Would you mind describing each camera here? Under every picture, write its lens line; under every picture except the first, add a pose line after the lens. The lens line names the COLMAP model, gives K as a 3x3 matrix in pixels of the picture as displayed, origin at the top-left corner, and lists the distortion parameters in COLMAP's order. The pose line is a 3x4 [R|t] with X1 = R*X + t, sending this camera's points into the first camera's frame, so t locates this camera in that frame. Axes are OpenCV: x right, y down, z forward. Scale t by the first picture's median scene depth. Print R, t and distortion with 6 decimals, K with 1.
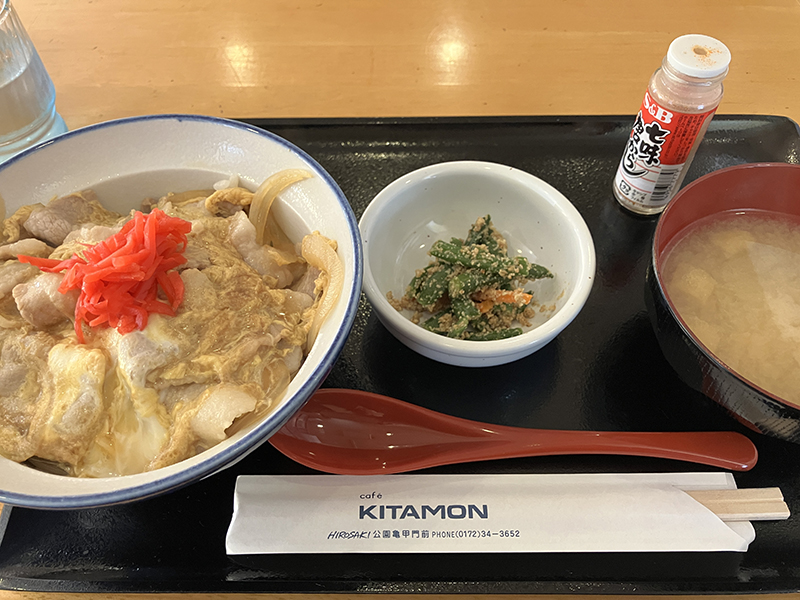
lens RADIAL K [[652.5, 0, 401.0], [0, 652.5, 304.4], [0, 0, 1]] dist [0.019844, -0.040889]
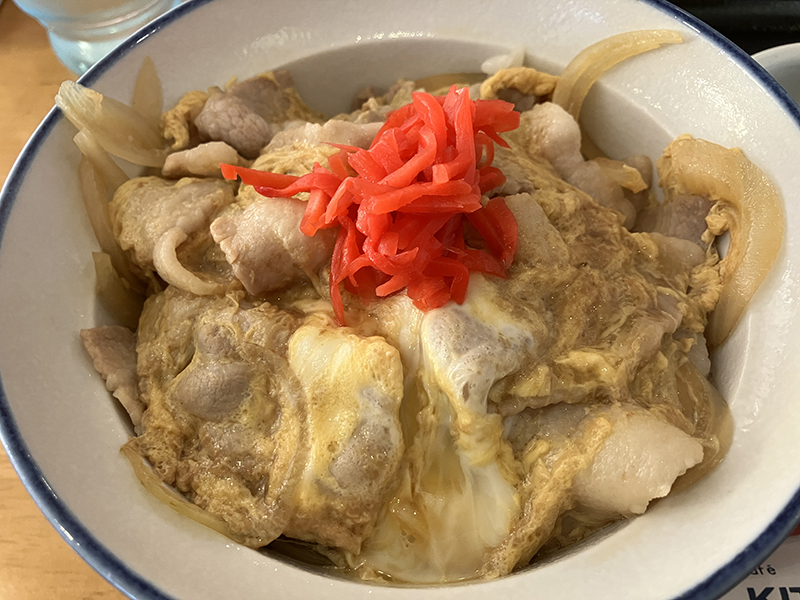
lens RADIAL K [[652.5, 0, 394.5], [0, 652.5, 292.1], [0, 0, 1]] dist [0.019844, -0.040889]
pose [[0.999767, 0.012175, -0.017815, -0.433480], [-0.011184, 0.998438, 0.054731, 0.000528], [0.018453, -0.054519, 0.998342, 0.447908]]
